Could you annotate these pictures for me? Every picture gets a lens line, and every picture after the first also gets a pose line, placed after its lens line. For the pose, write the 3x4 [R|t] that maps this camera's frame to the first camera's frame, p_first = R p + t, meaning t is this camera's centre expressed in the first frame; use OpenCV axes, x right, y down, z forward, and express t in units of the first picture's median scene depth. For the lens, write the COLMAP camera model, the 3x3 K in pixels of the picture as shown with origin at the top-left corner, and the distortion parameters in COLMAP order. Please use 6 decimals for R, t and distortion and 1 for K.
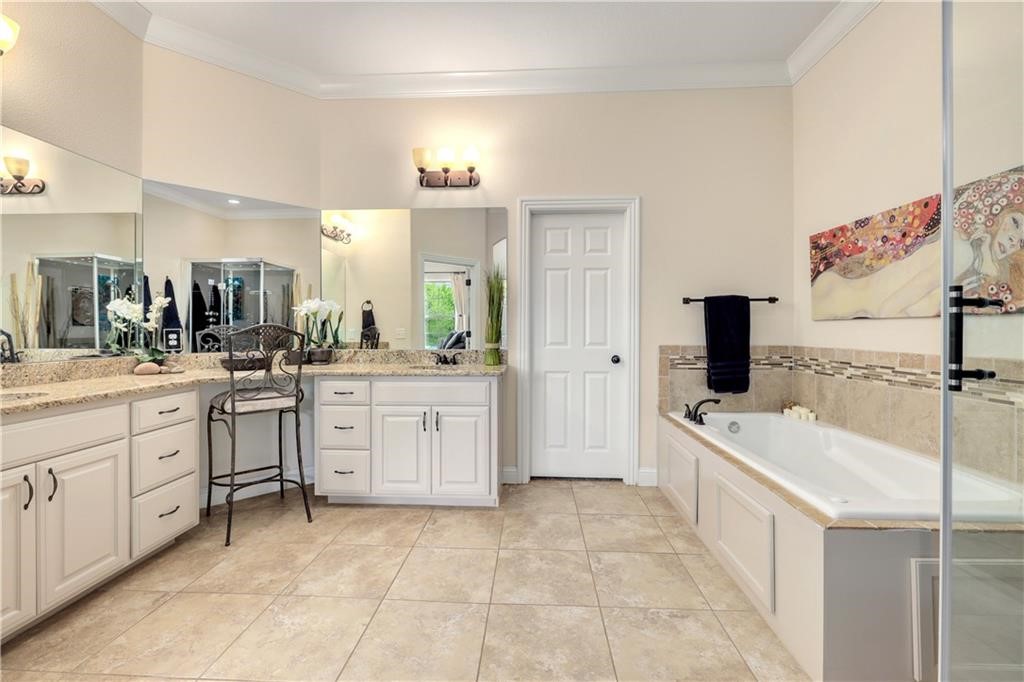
lens RADIAL K [[442.6, 0, 510.9], [0, 442.6, 333.5], [0, 0, 1]] dist [0.004114, 0.001345]
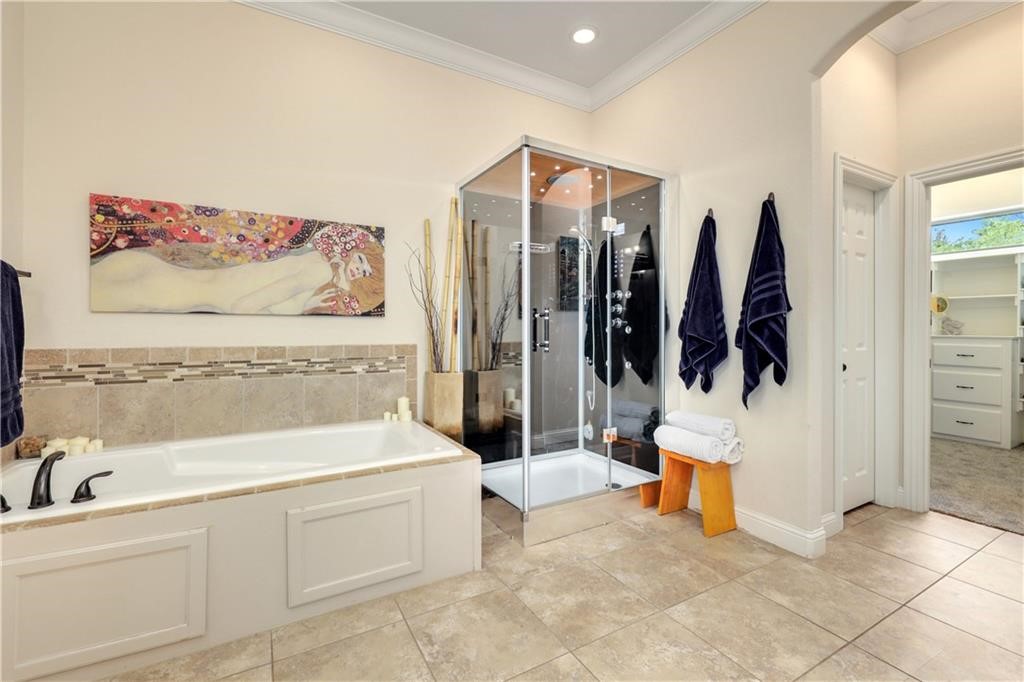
lens RADIAL K [[442.6, 0, 509.2], [0, 442.6, 330.8], [0, 0, 1]] dist [0.004114, 0.001345]
pose [[-0.535431, -0.013065, 0.844478, -0.354200], [-0.000226, 0.999883, 0.015326, -0.011783], [-0.844579, 0.008015, -0.535371, 0.993750]]
